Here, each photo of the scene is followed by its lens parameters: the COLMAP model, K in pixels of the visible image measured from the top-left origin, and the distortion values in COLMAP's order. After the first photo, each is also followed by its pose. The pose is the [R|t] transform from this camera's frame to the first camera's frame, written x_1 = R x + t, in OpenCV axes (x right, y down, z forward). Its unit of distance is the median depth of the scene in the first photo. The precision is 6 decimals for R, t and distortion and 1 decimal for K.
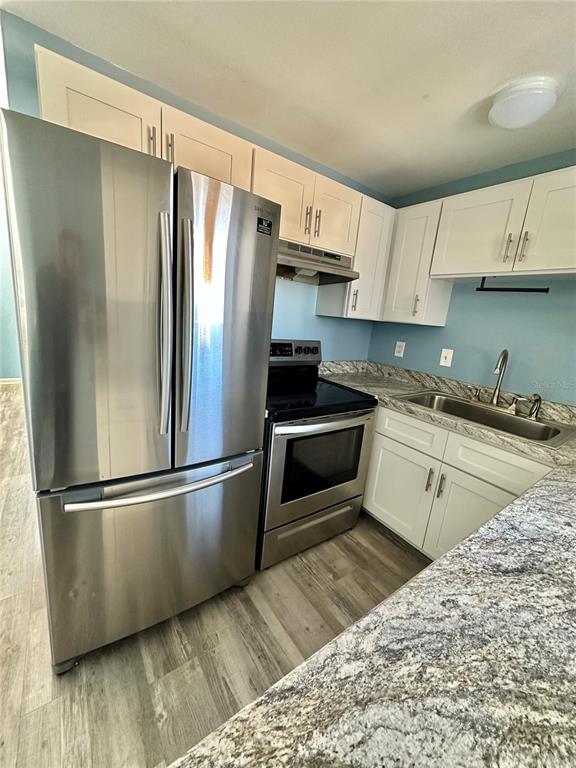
lens RADIAL K [[304.3, 0, 288.9], [0, 304.3, 384.0], [0, 0, 1]] dist [-0.001576, -0.000144]
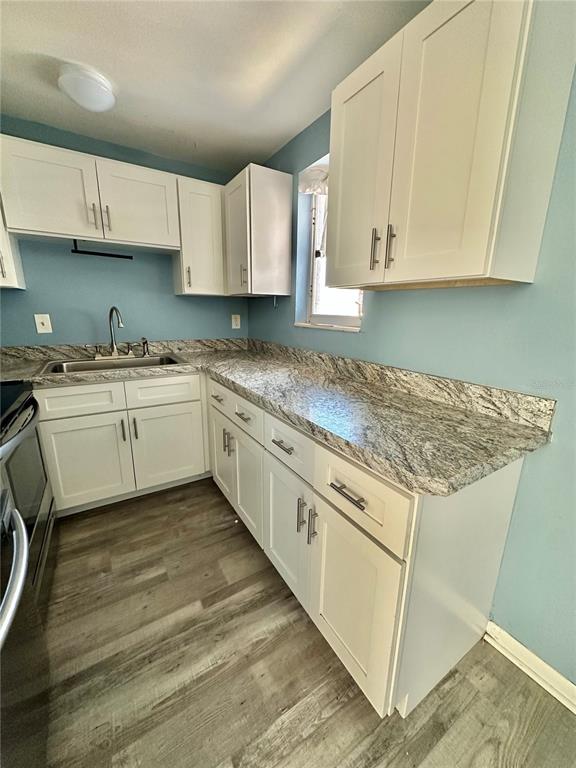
lens RADIAL K [[304.3, 0, 288.9], [0, 304.3, 384.0], [0, 0, 1]] dist [-0.001576, -0.000144]
pose [[0.064580, -0.326288, 0.943062, -0.489373], [0.215453, 0.927304, 0.306083, -0.050547], [-0.974376, 0.183419, 0.130185, 0.236047]]
